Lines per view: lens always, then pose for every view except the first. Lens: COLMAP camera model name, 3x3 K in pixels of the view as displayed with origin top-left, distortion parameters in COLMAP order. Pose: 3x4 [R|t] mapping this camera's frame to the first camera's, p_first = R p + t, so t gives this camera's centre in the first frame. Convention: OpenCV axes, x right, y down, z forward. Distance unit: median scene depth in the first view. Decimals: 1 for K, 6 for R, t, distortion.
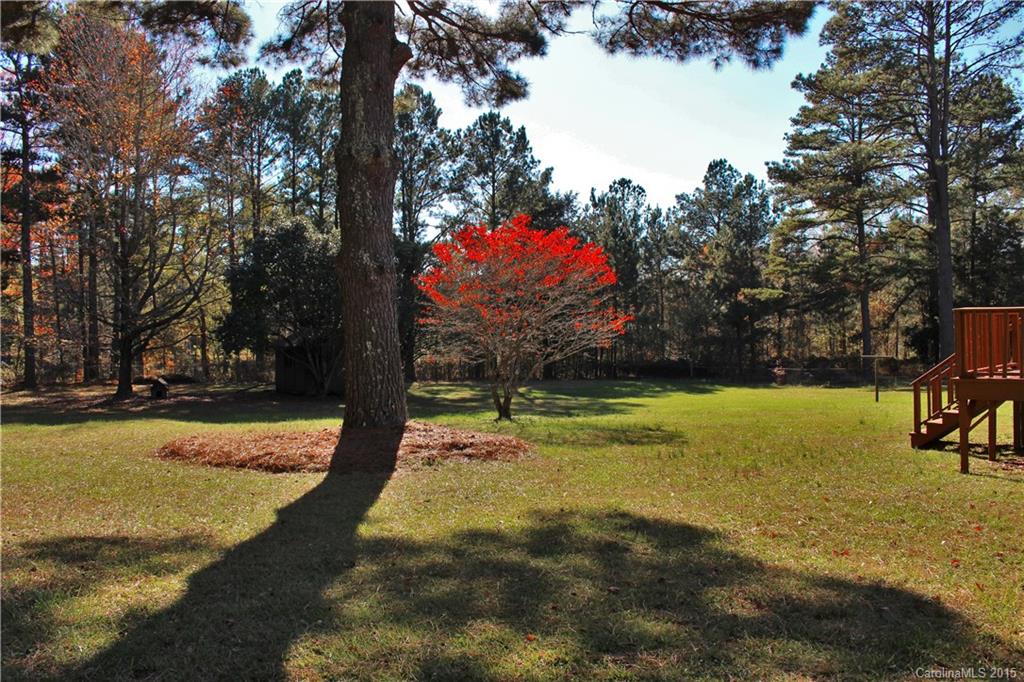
lens RADIAL K [[827.7, 0, 512.0], [0, 827.7, 341.0], [0, 0, 1]] dist [-0.138156, 0.104524]
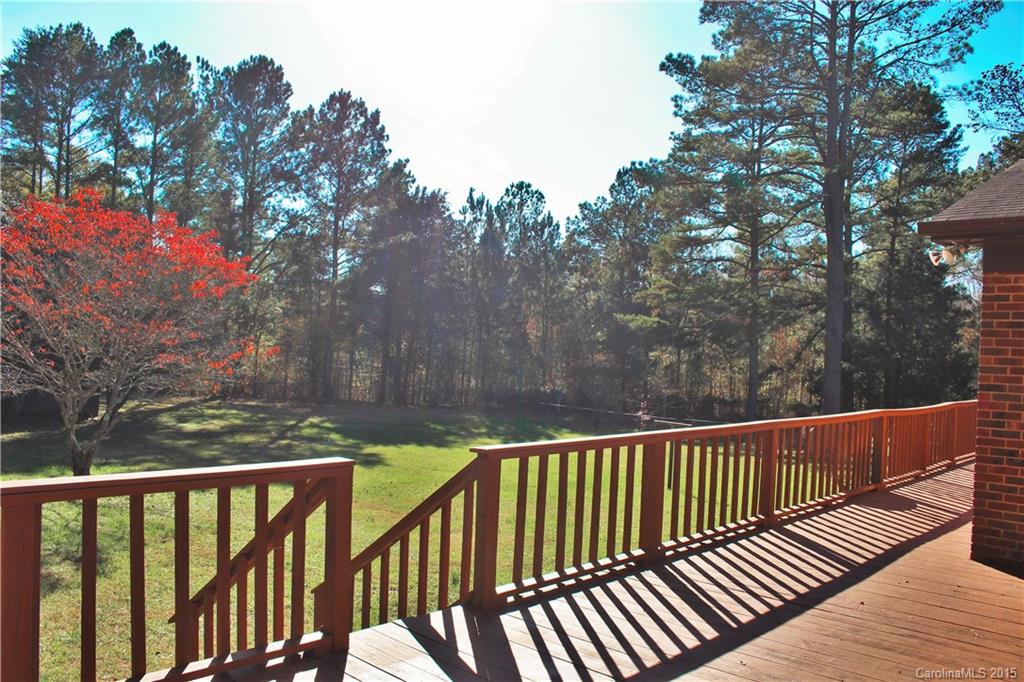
lens RADIAL K [[827.7, 0, 512.0], [0, 827.7, 341.0], [0, 0, 1]] dist [-0.138156, 0.104524]
pose [[0.997618, 0.062440, 0.029314, 0.134894], [-0.062077, 0.997985, -0.013119, -0.015718], [-0.030075, 0.011268, 0.999484, 0.133903]]
